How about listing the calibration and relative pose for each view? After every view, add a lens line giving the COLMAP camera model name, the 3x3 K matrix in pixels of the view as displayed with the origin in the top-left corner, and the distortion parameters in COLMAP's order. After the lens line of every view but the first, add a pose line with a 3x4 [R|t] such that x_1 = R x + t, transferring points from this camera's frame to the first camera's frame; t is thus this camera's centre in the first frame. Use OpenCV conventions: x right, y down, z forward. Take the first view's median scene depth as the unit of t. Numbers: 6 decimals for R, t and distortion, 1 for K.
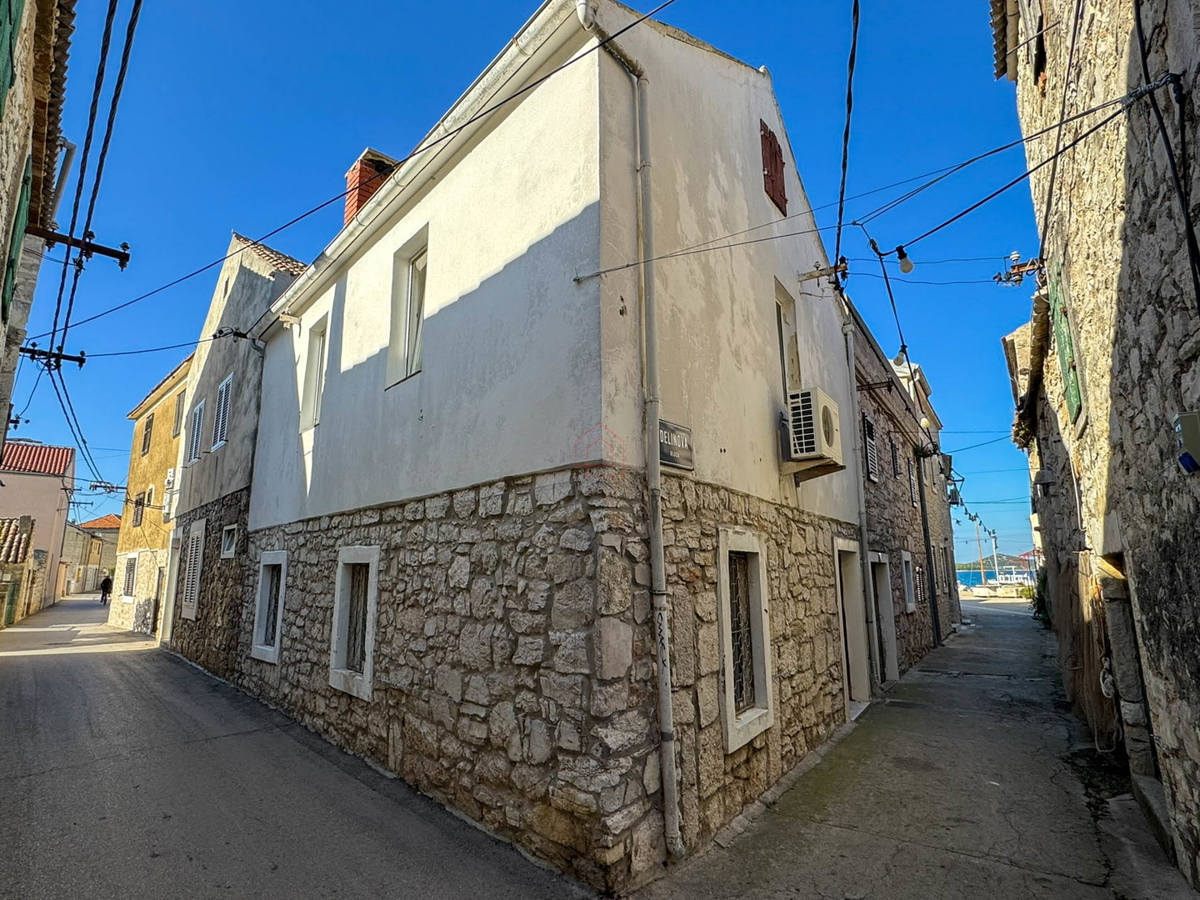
lens RADIAL K [[614.7, 0, 600.0], [0, 614.7, 450.0], [0, 0, 1]] dist [-0.001317, -0.000763]
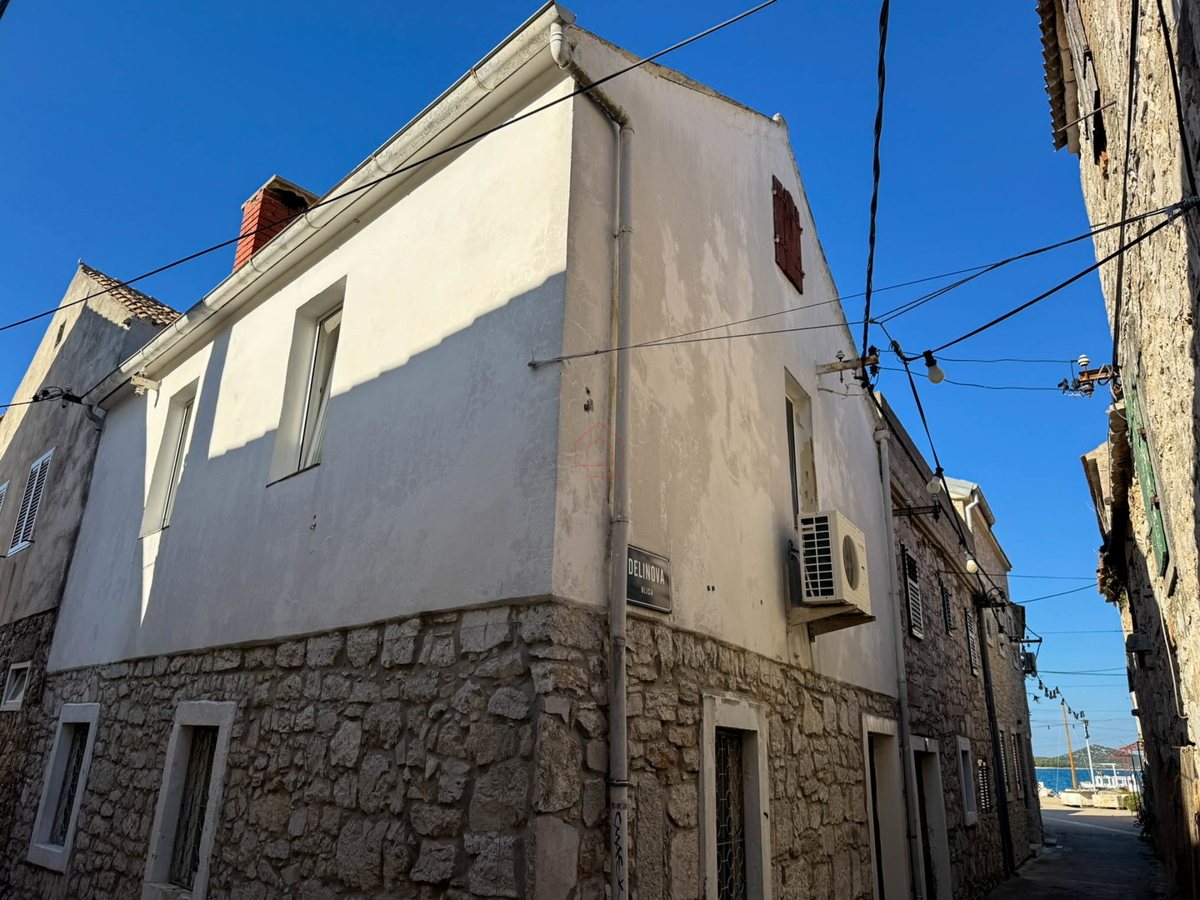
lens RADIAL K [[829.1, 0, 601.3], [0, 829.1, 456.6], [0, 0, 1]] dist [0.062969, -0.077261]
pose [[0.997461, 0.053569, 0.046925, 0.004978], [-0.046382, 0.988673, -0.142741, -0.006688], [-0.054040, 0.140203, 0.988647, -0.029051]]
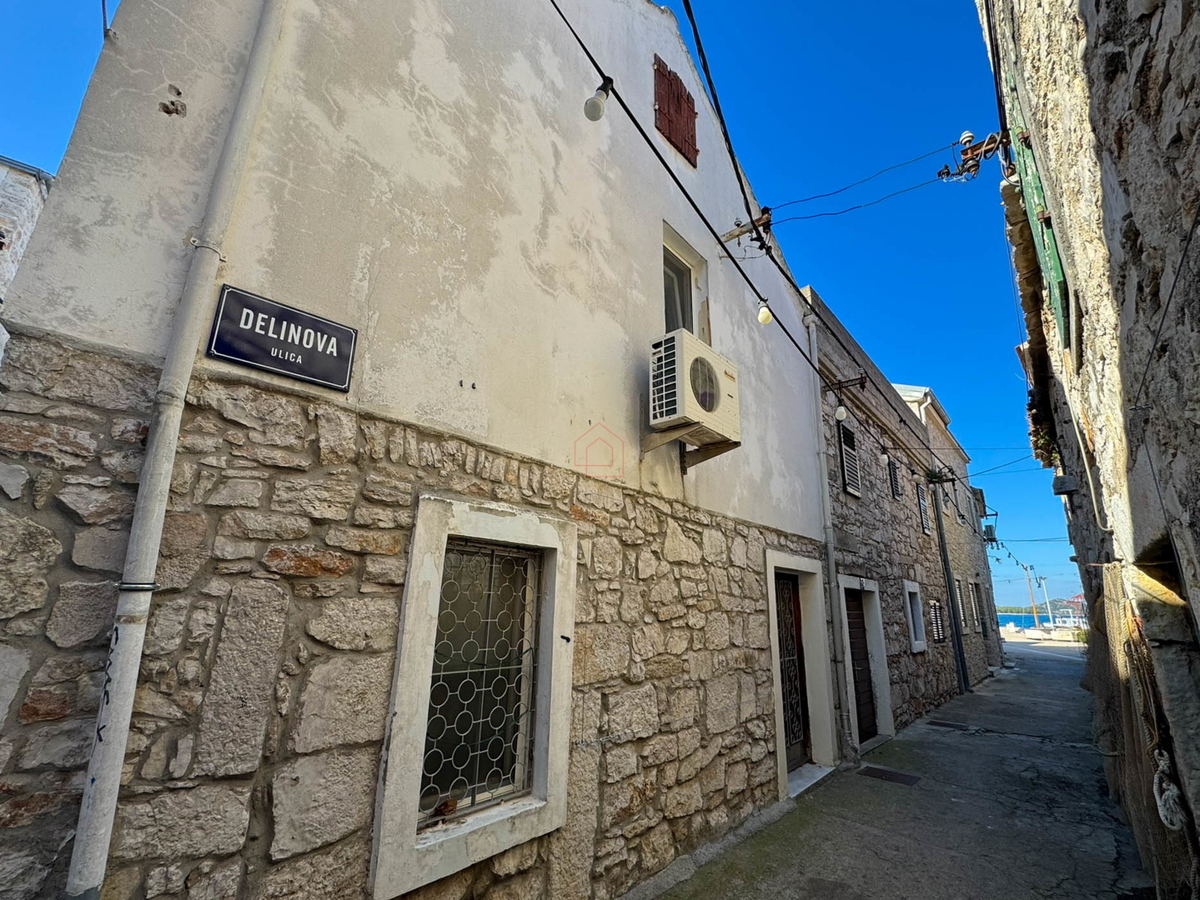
lens RADIAL K [[518.6, 0, 600.0], [0, 518.6, 450.0], [0, 0, 1]] dist [-0.001087, -0.000455]
pose [[0.990466, -0.007812, -0.137536, 0.339239], [-0.004612, 0.995951, -0.089782, 0.097803], [0.137680, 0.089560, 0.986419, 0.388916]]
